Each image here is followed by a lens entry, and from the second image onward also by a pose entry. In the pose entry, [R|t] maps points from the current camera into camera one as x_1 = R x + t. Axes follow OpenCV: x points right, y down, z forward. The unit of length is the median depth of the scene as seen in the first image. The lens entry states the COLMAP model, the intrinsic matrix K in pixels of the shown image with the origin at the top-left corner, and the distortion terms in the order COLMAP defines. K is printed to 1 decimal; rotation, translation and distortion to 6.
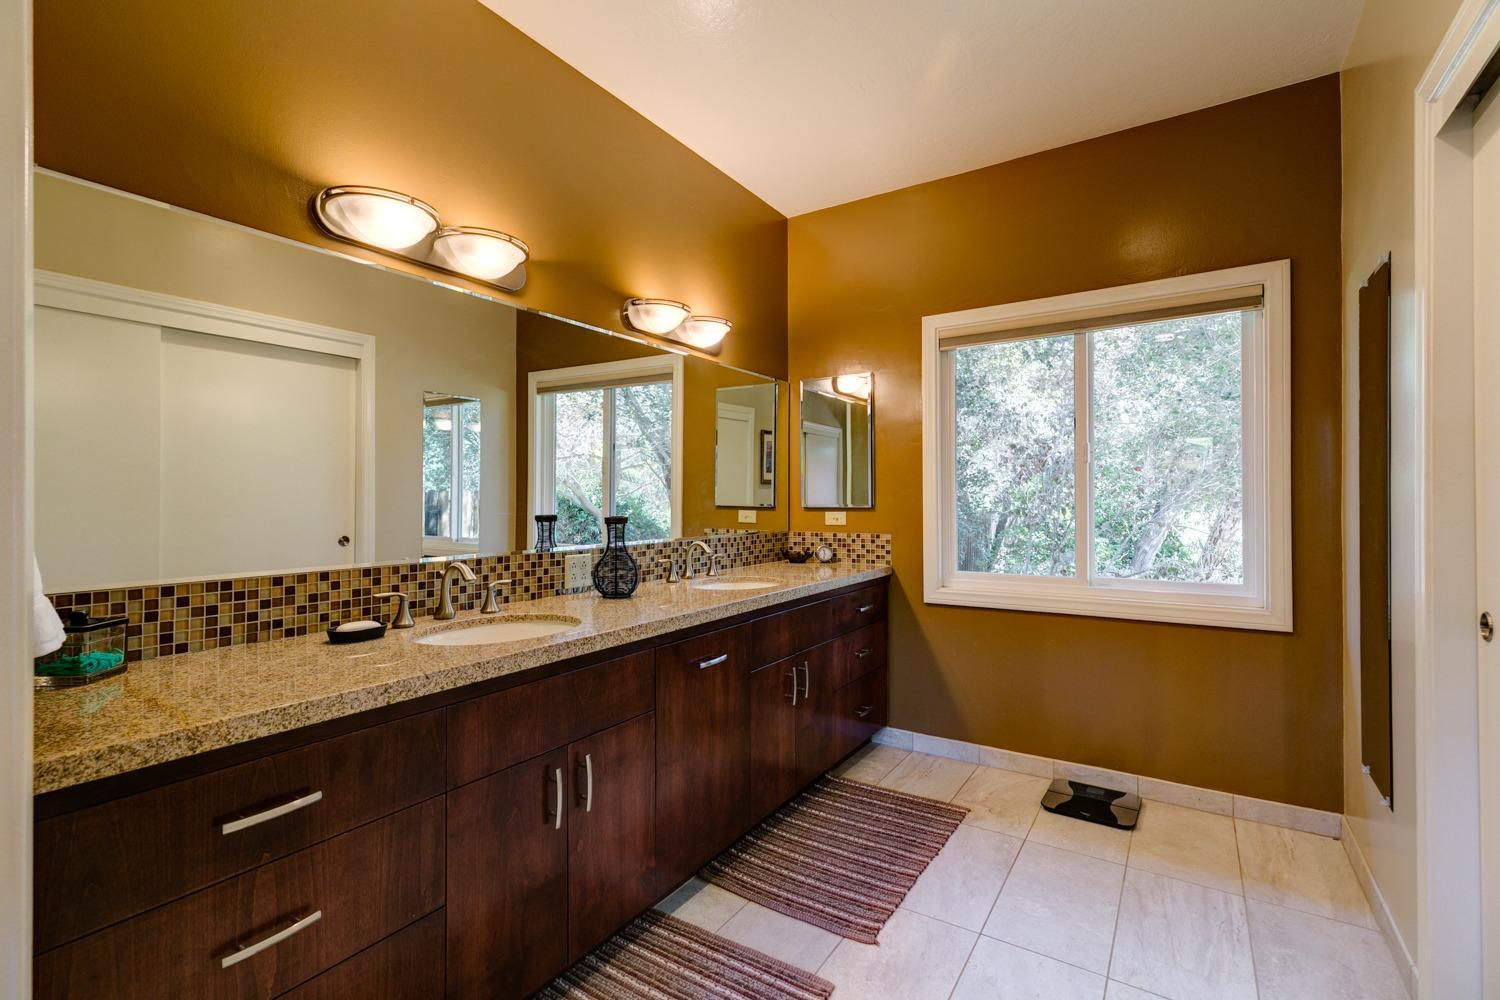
lens RADIAL K [[691.4, 0, 712.7], [0, 691.4, 499.3], [0, 0, 1]] dist [0.000618, -0.000073]
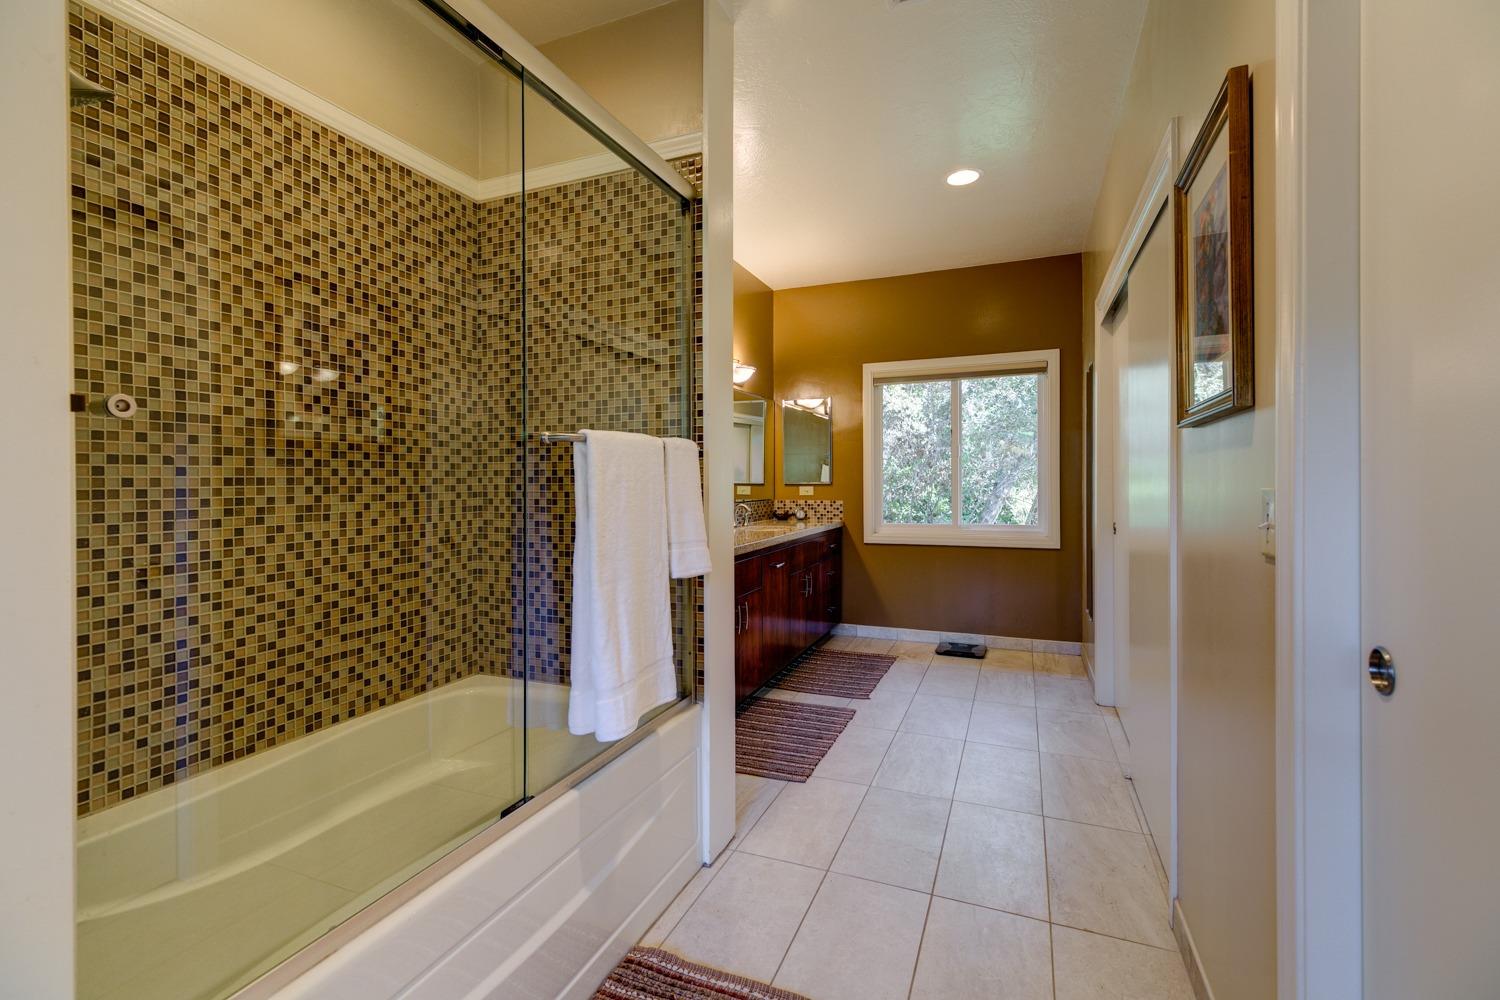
lens RADIAL K [[668.6, 0, 748.1], [0, 668.6, 484.8], [0, 0, 1]] dist [0.002869, 0.000370]
pose [[0.976550, -0.002929, 0.215272, -0.305700], [0.001365, 0.999972, 0.007416, 0.003226], [-0.215287, -0.006948, 0.976526, -0.477106]]
